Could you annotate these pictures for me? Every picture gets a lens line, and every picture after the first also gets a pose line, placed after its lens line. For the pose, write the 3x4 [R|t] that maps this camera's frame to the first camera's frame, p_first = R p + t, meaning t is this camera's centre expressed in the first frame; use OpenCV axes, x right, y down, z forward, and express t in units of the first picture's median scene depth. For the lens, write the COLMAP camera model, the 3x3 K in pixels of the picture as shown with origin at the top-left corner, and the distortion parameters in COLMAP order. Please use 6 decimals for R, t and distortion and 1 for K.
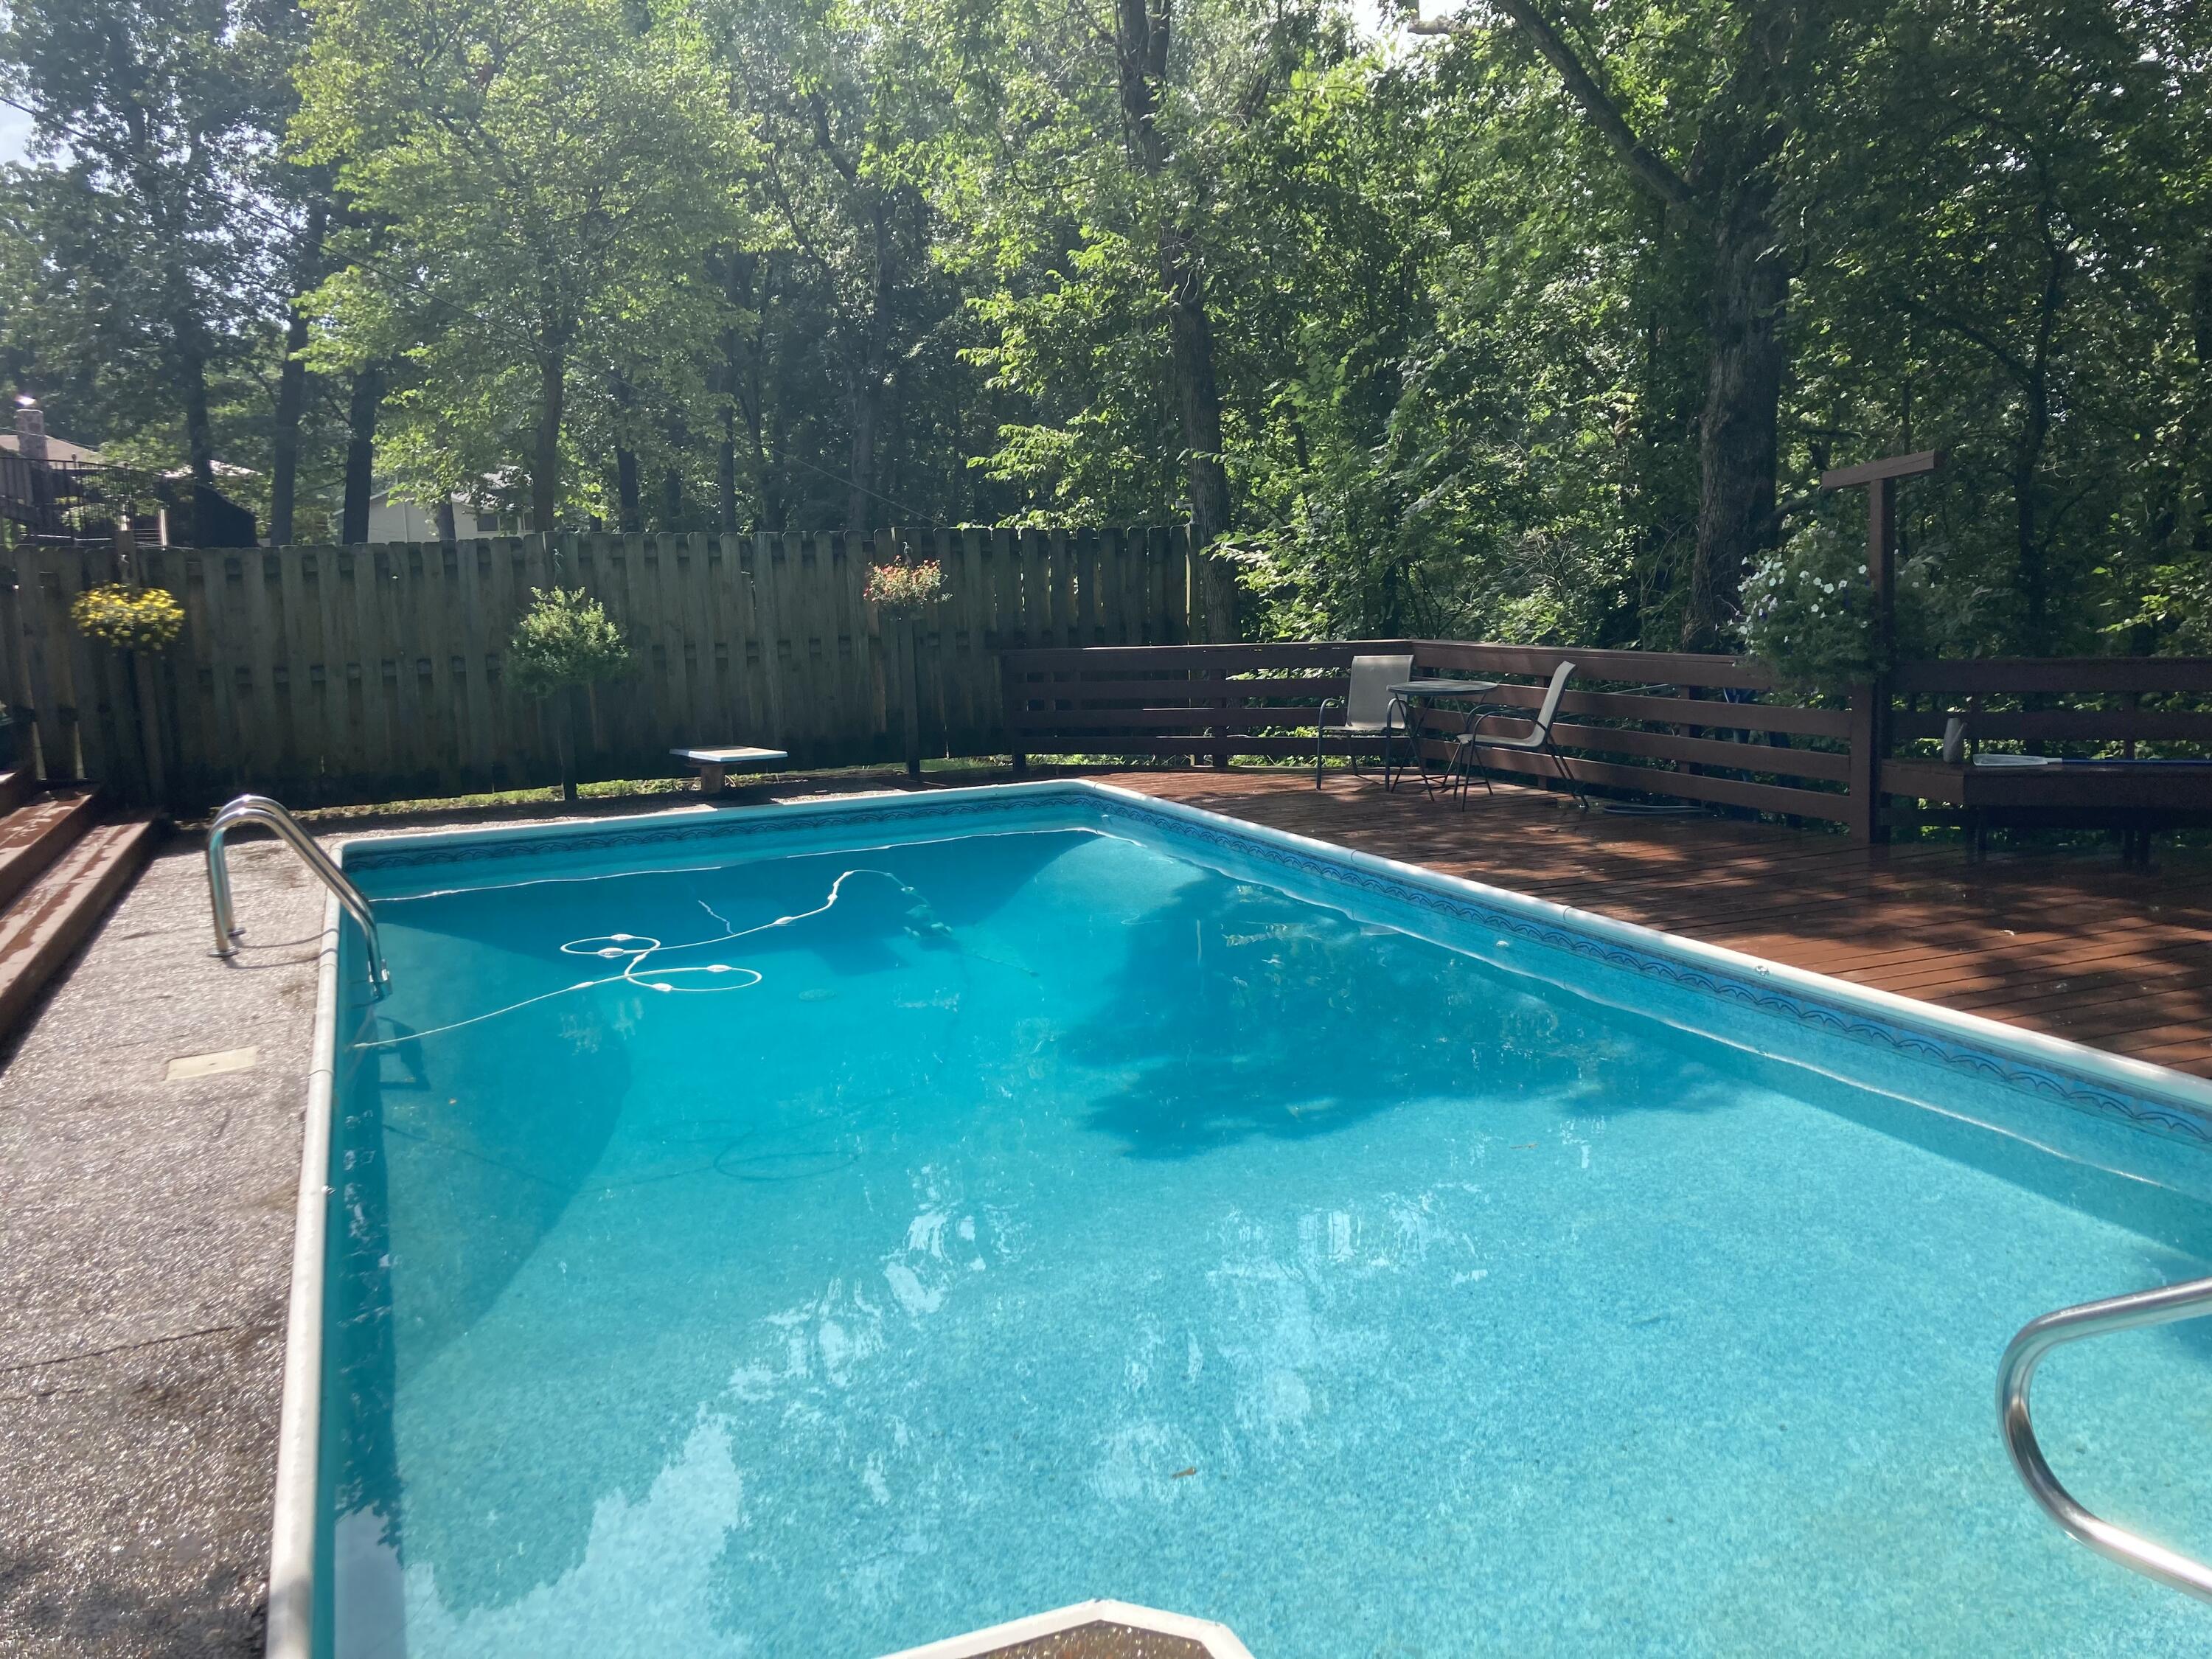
lens RADIAL K [[1794.4, 0, 1124.1], [0, 1794.4, 826.5], [0, 0, 1]] dist [0.005464, -0.004654]
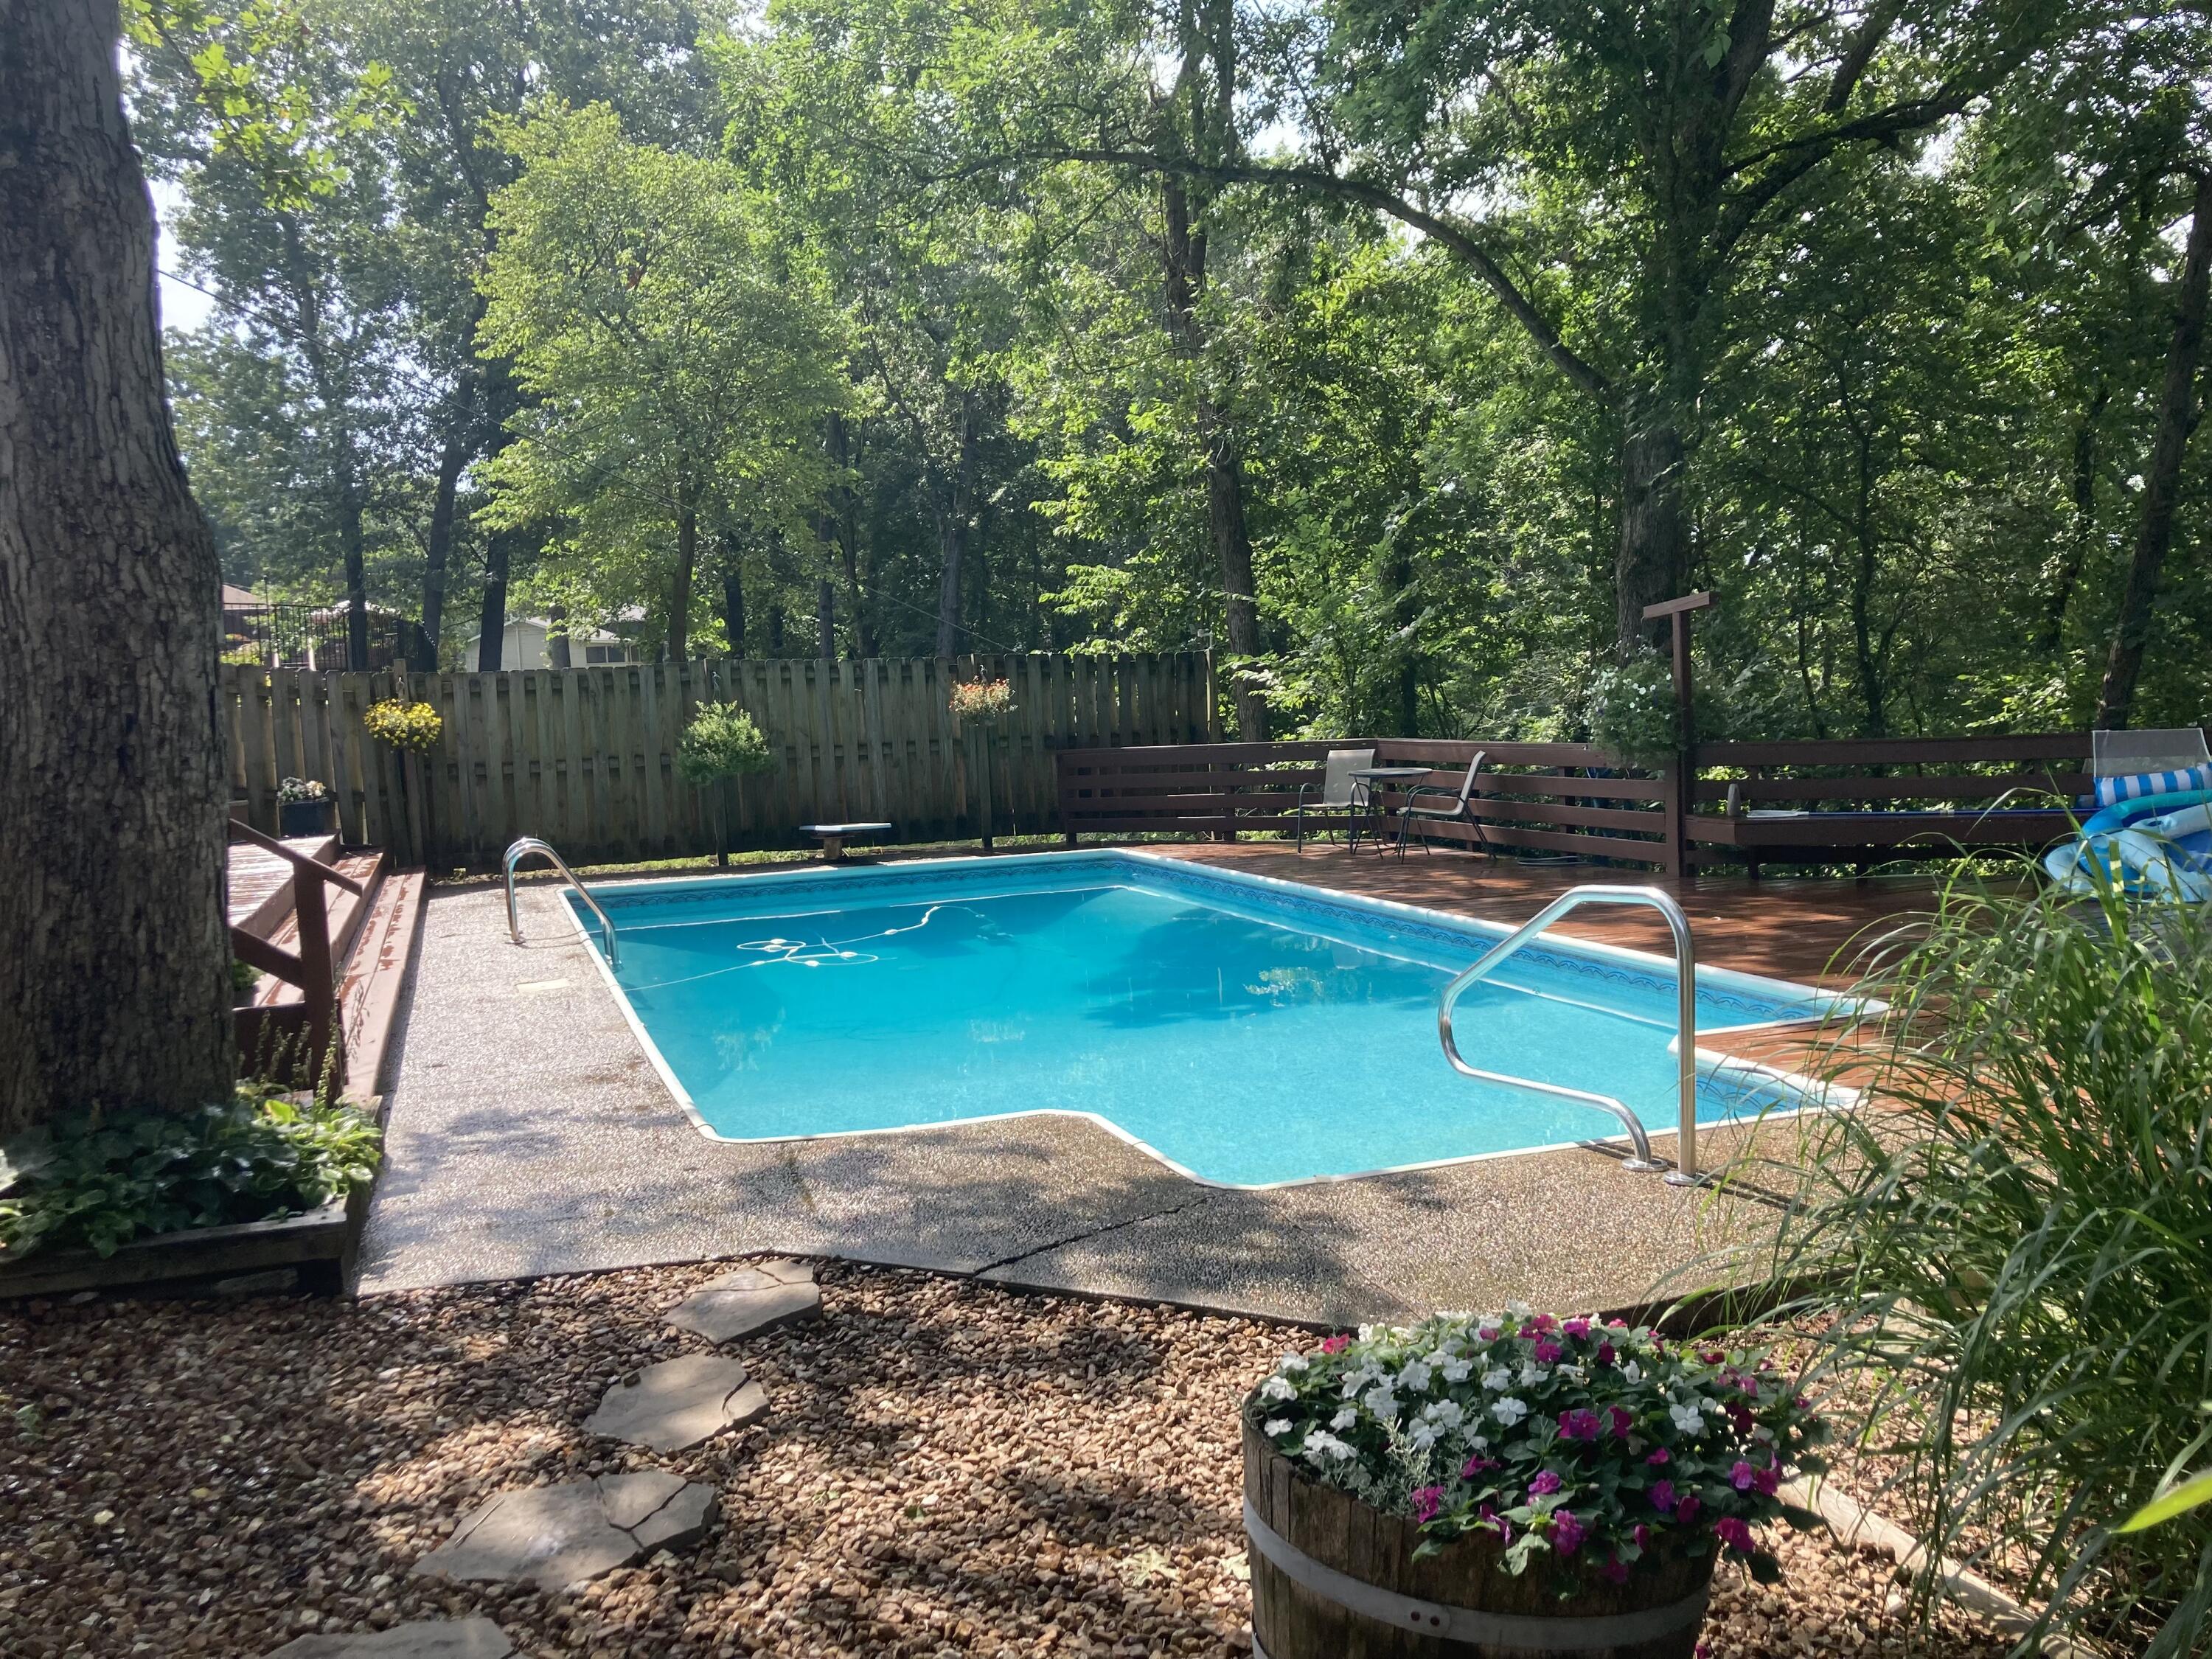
lens RADIAL K [[1800.6, 0, 1100.0], [0, 1800.6, 878.0], [0, 0, 1]] dist [0.010867, 0.006664]
pose [[0.998254, -0.000246, -0.059073, 0.031767], [-0.002261, 0.999099, -0.042369, 0.039725], [0.059030, 0.042429, 0.997354, -0.225136]]
